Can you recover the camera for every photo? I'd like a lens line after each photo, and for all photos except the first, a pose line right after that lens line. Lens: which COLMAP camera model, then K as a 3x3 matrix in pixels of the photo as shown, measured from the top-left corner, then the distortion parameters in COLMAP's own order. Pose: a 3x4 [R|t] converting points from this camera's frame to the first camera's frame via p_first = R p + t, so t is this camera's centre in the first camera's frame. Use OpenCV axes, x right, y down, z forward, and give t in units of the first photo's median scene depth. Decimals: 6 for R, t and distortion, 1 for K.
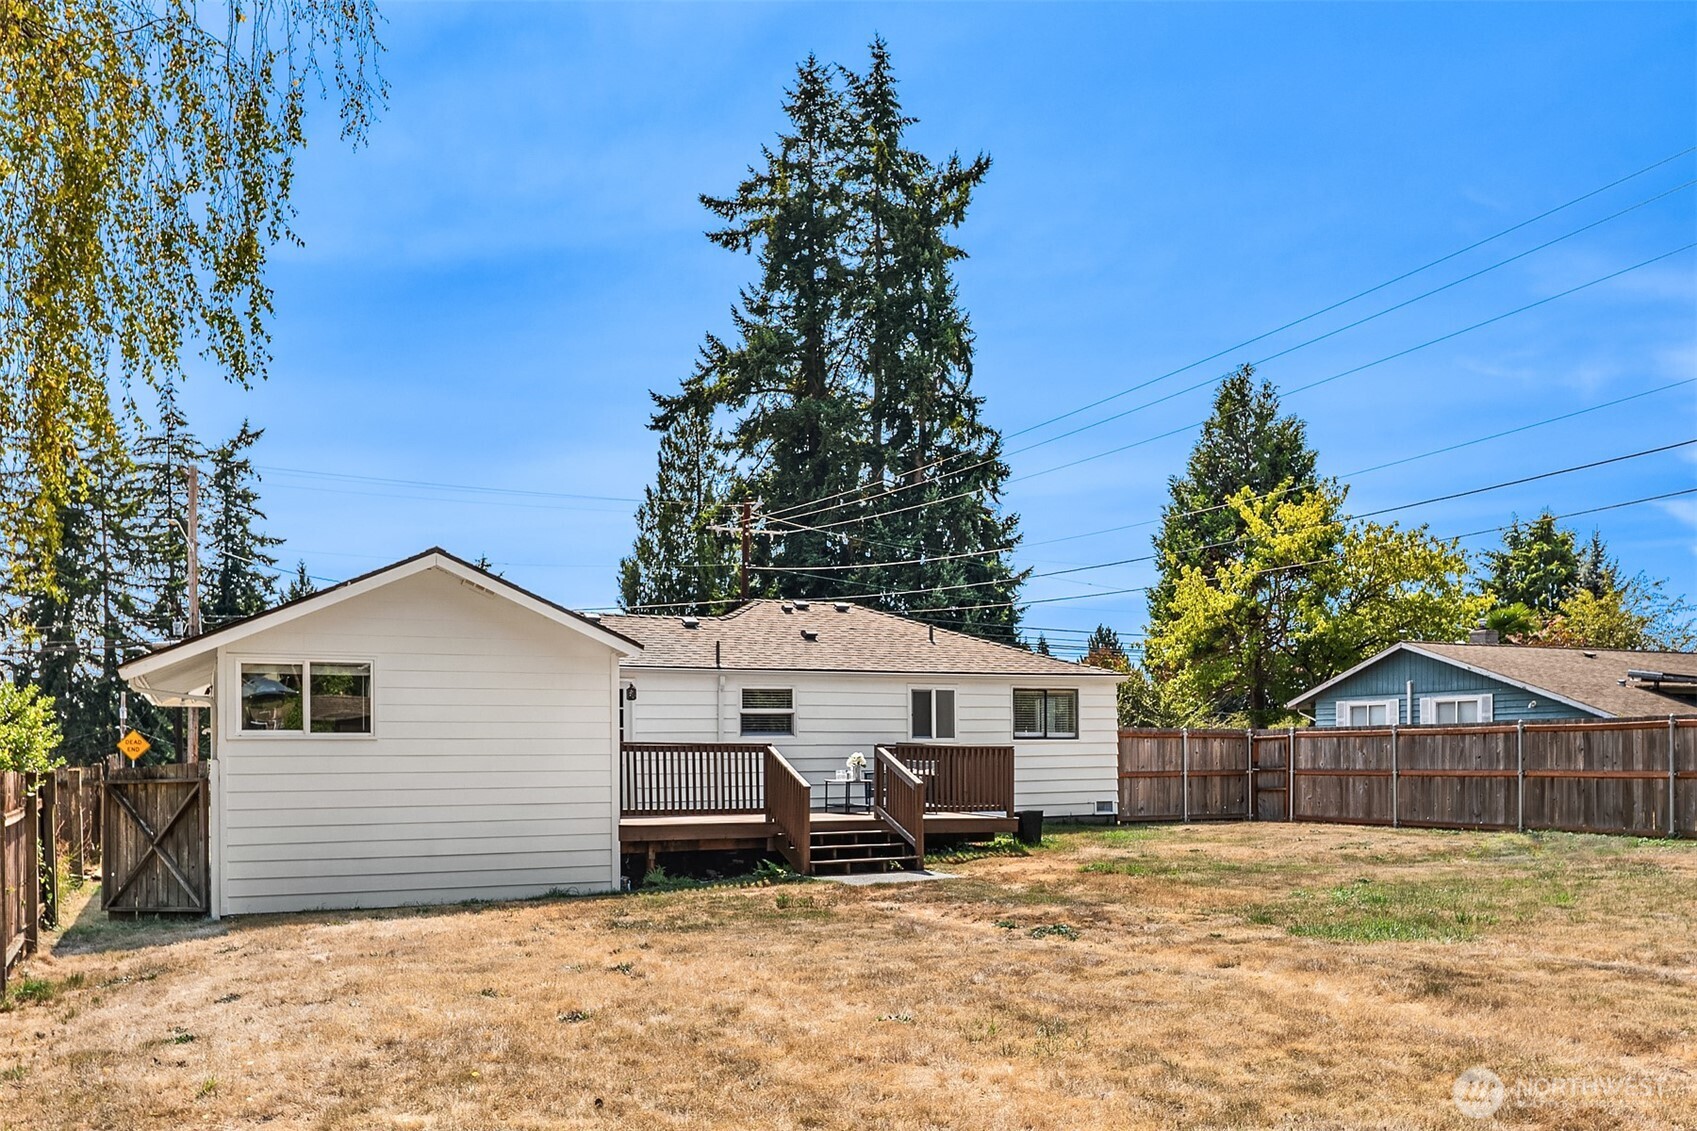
lens RADIAL K [[1391.3, 0, 841.6], [0, 1391.3, 568.7], [0, 0, 1]] dist [0.017661, 0.005246]
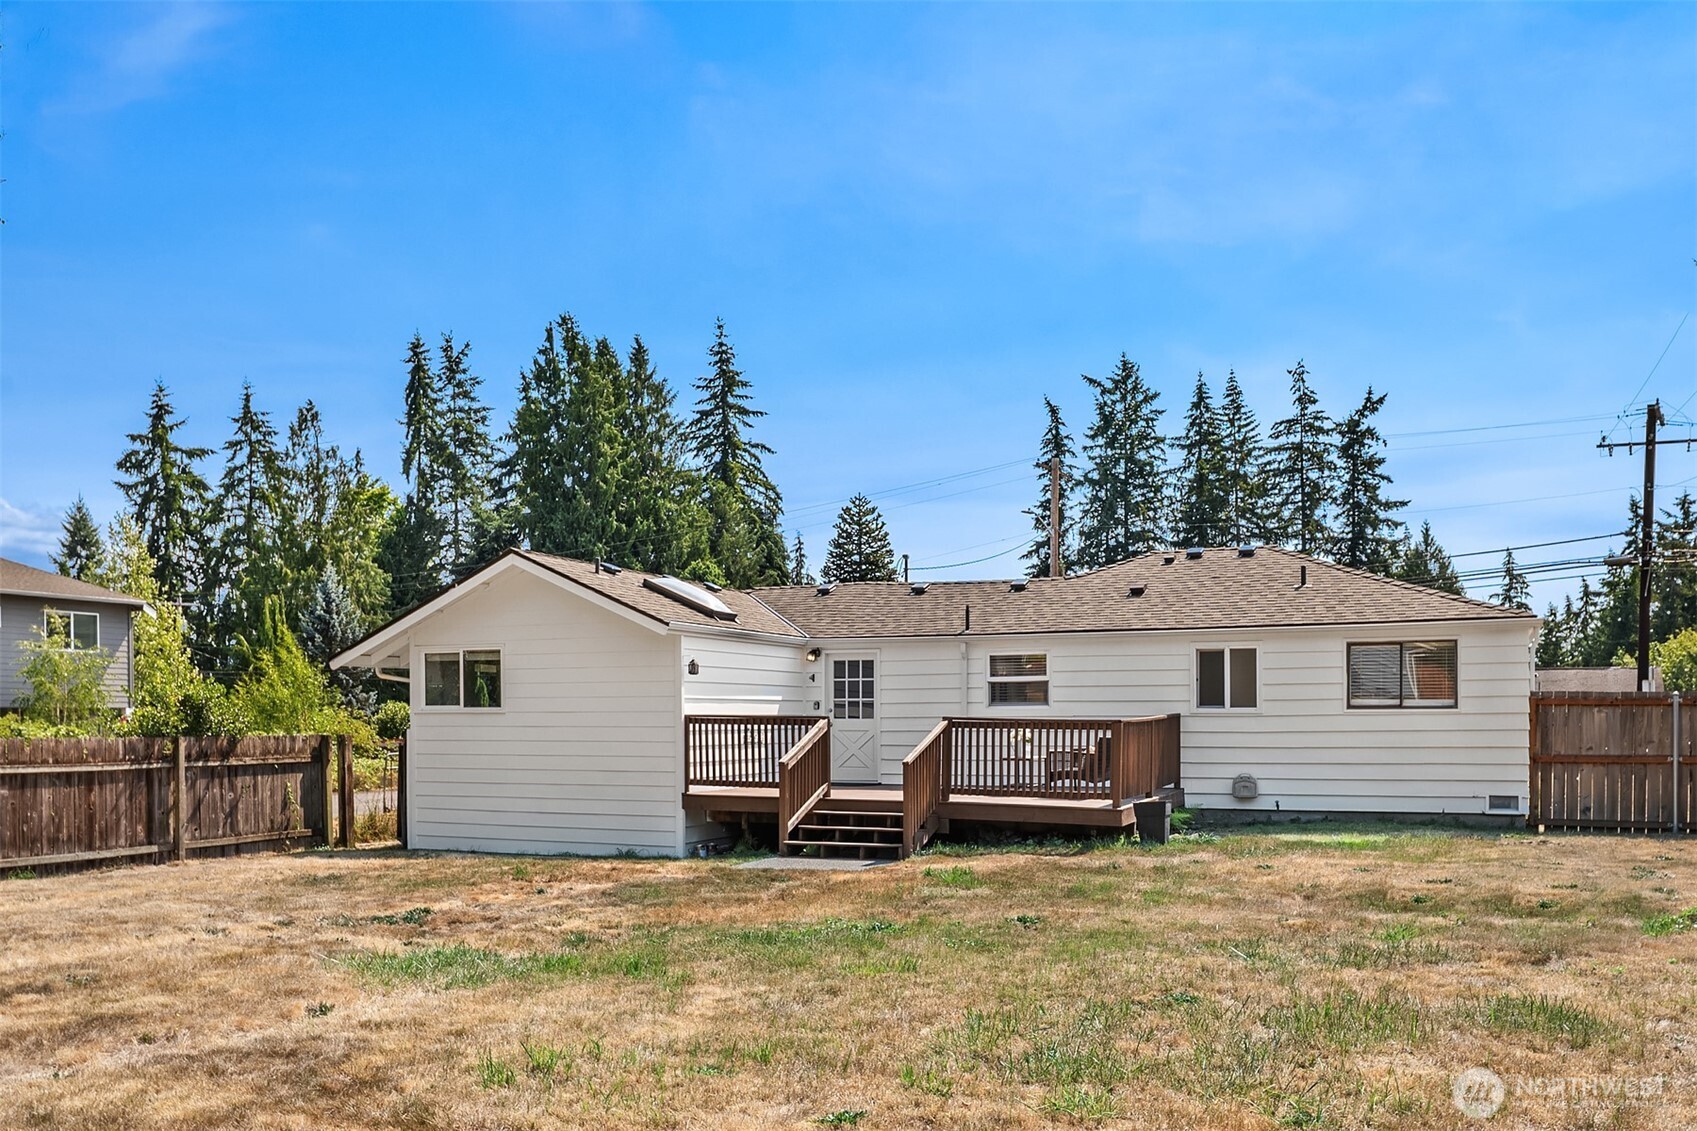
lens RADIAL K [[1391.3, 0, 840.3], [0, 1391.3, 565.3], [0, 0, 1]] dist [0.017661, 0.005246]
pose [[0.665811, -0.078155, -0.742015, 0.500700], [0.095967, 0.995209, -0.018712, 0.030515], [0.739923, -0.058750, 0.670122, 0.275790]]
